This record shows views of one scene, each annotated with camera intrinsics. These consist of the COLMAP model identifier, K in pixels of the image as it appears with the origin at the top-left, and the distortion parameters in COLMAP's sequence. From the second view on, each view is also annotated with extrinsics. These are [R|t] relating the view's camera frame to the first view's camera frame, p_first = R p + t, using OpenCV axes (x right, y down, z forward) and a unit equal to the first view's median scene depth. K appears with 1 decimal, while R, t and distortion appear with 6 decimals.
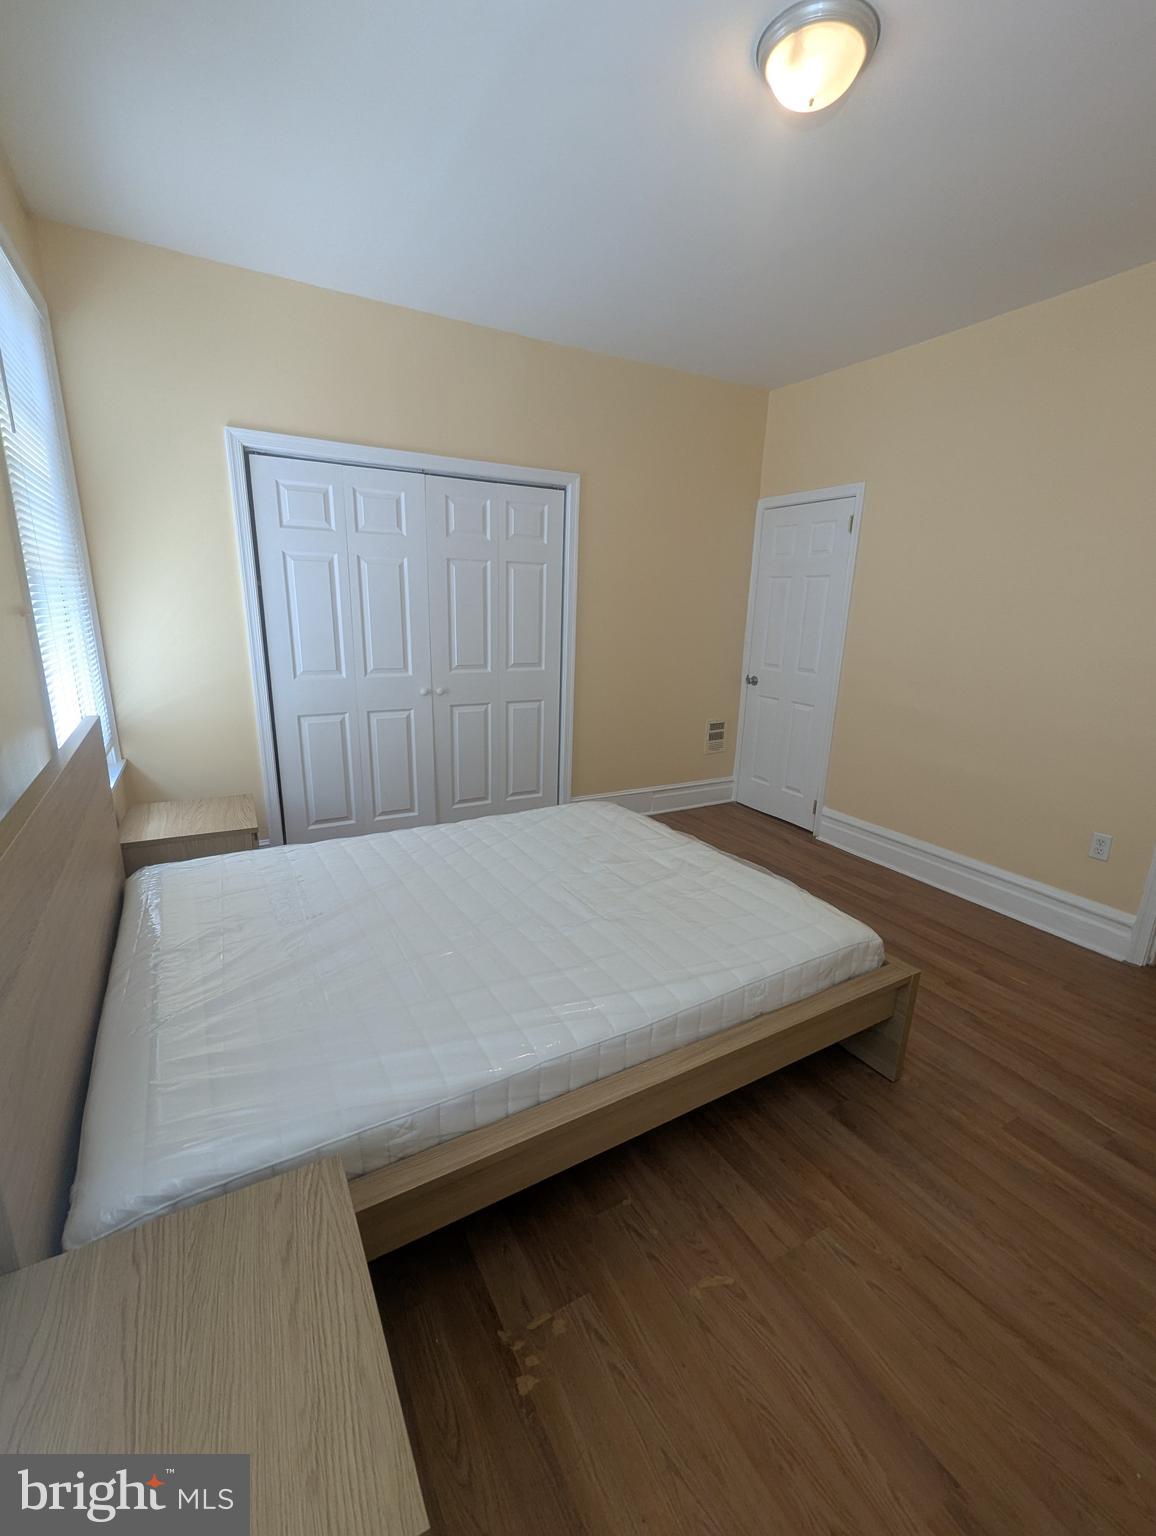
lens RADIAL K [[638.9, 0, 570.7], [0, 638.9, 770.7], [0, 0, 1]] dist [0.002089, -0.000105]
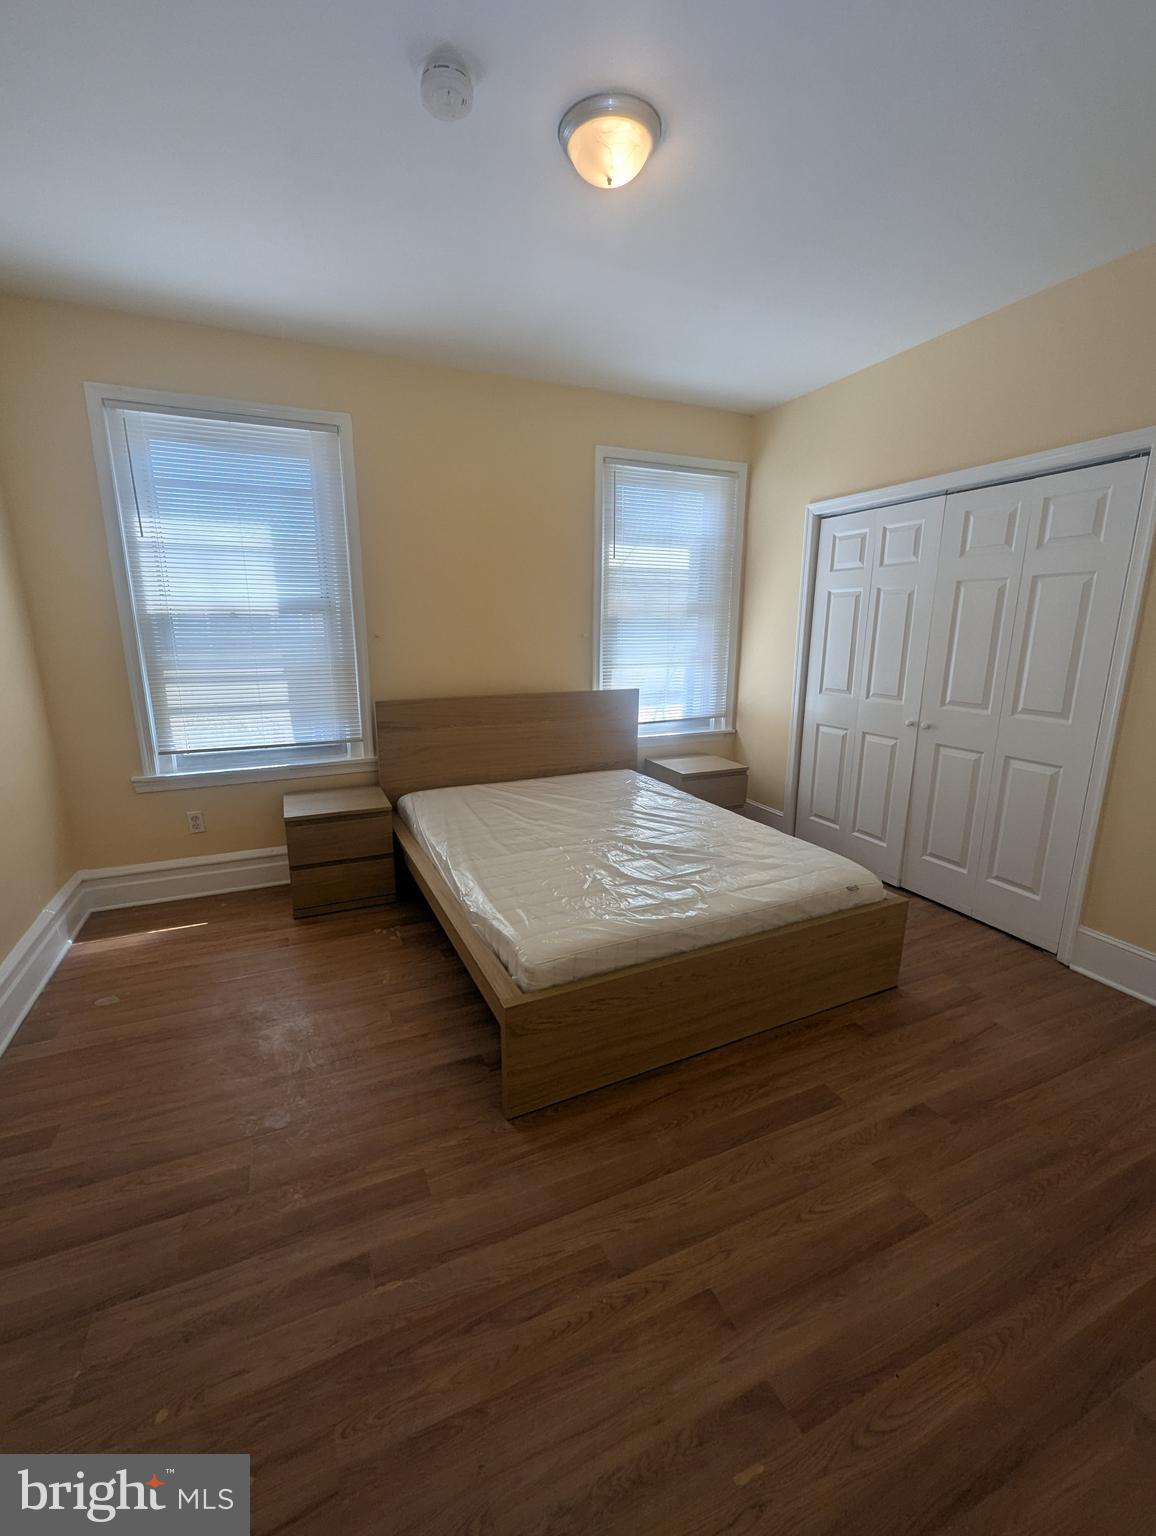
lens RADIAL K [[638.9, 0, 570.7], [0, 638.9, 770.7], [0, 0, 1]] dist [0.002089, -0.000105]
pose [[-0.086001, 0.203242, -0.975344, 0.838551], [-0.256163, 0.941548, 0.218786, -0.150146], [0.962800, 0.268663, -0.028911, 0.619879]]
